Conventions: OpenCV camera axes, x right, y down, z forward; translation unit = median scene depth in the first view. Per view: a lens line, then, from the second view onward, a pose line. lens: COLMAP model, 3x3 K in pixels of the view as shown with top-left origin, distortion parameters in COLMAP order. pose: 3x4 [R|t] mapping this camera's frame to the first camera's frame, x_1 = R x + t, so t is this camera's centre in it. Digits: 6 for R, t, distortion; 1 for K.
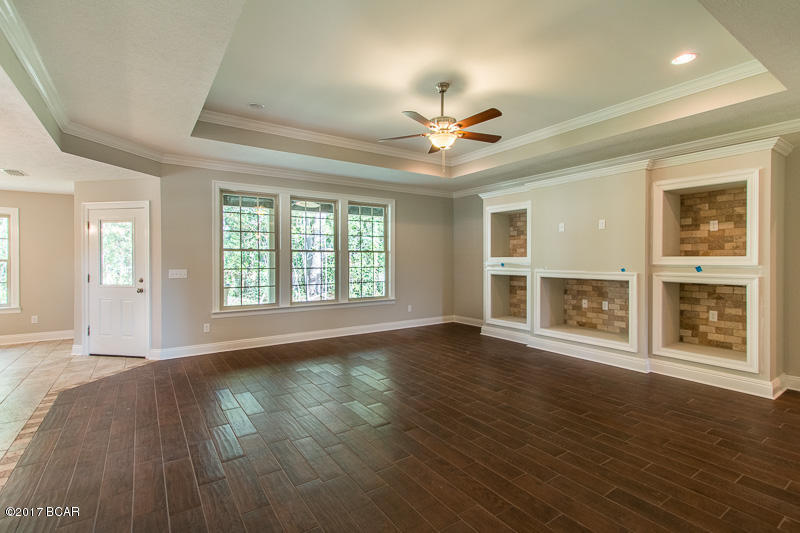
lens RADIAL K [[373.3, 0, 396.7], [0, 373.3, 262.5], [0, 0, 1]] dist [0.011598, -0.003206]
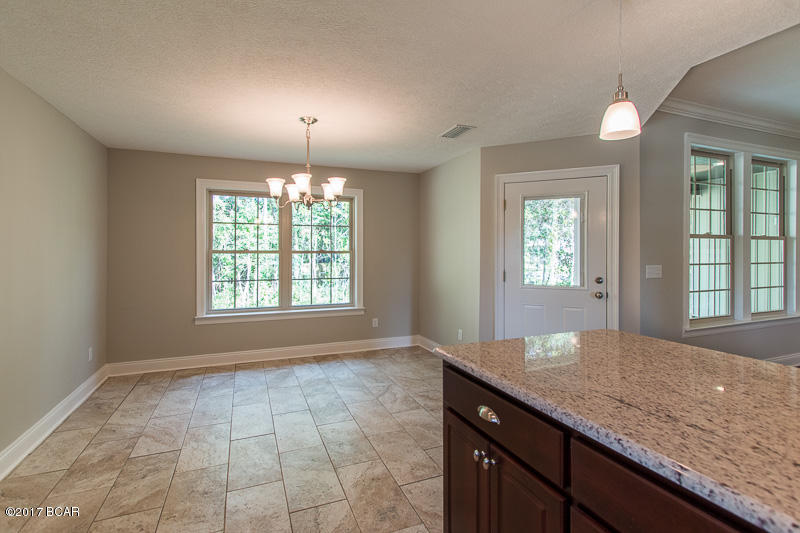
lens RADIAL K [[373.3, 0, 386.1], [0, 373.3, 253.0], [0, 0, 1]] dist [0.011598, -0.003206]
pose [[0.975518, -0.000302, -0.219921, -0.841518], [0.000039, 0.999999, -0.001199, -0.002392], [0.219922, 0.001161, 0.975517, 0.213303]]
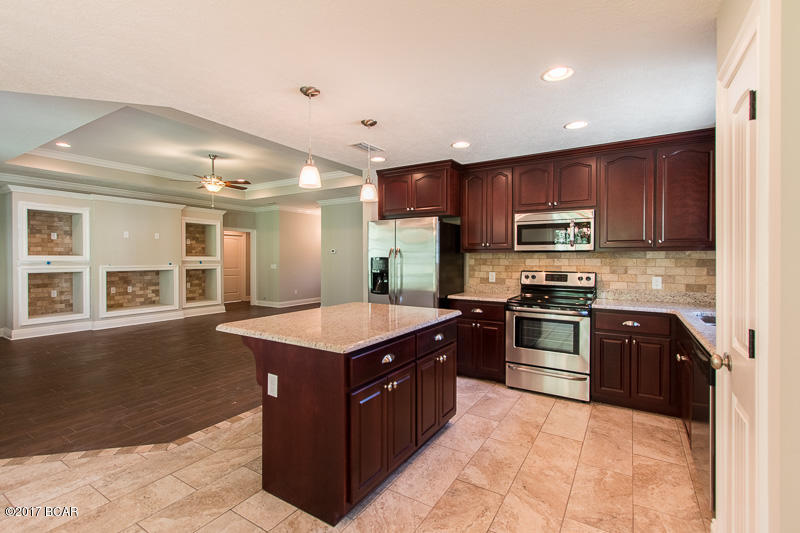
lens RADIAL K [[373.3, 0, 401.2], [0, 373.3, 260.6], [0, 0, 1]] dist [0.011598, -0.003206]
pose [[-0.409272, -0.006170, 0.912392, -1.173736], [0.007029, 0.999926, 0.009914, -0.004052], [-0.912385, 0.010471, -0.409198, 0.606185]]
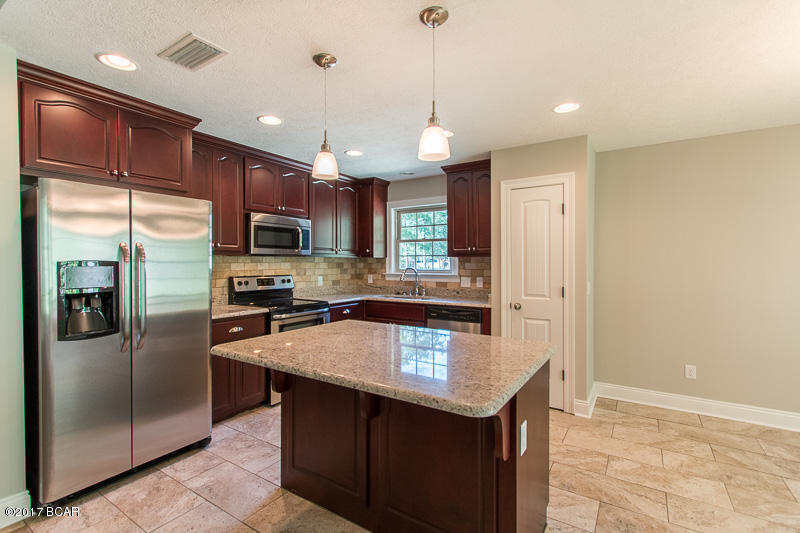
lens RADIAL K [[373.3, 0, 393.3], [0, 373.3, 262.9], [0, 0, 1]] dist [0.011598, -0.003206]
pose [[-0.925201, 0.002692, -0.379467, -0.583863], [-0.001710, 0.999935, 0.011261, -0.006725], [0.379472, 0.011068, -0.925137, 0.789176]]
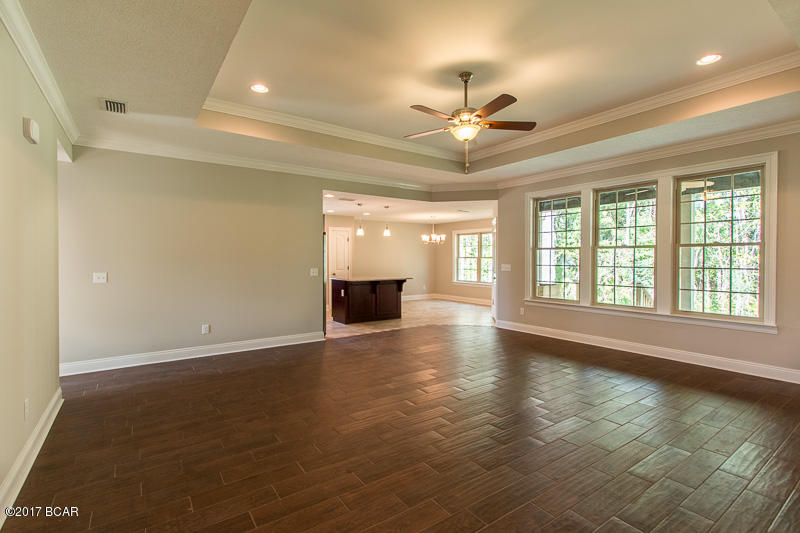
lens RADIAL K [[373.3, 0, 399.2], [0, 373.3, 261.6], [0, 0, 1]] dist [0.011598, -0.003206]
pose [[0.021880, 0.010267, -0.999708, 0.719066], [-0.007527, 0.999921, 0.010104, -0.002518], [0.999732, 0.007304, 0.021956, 0.538121]]
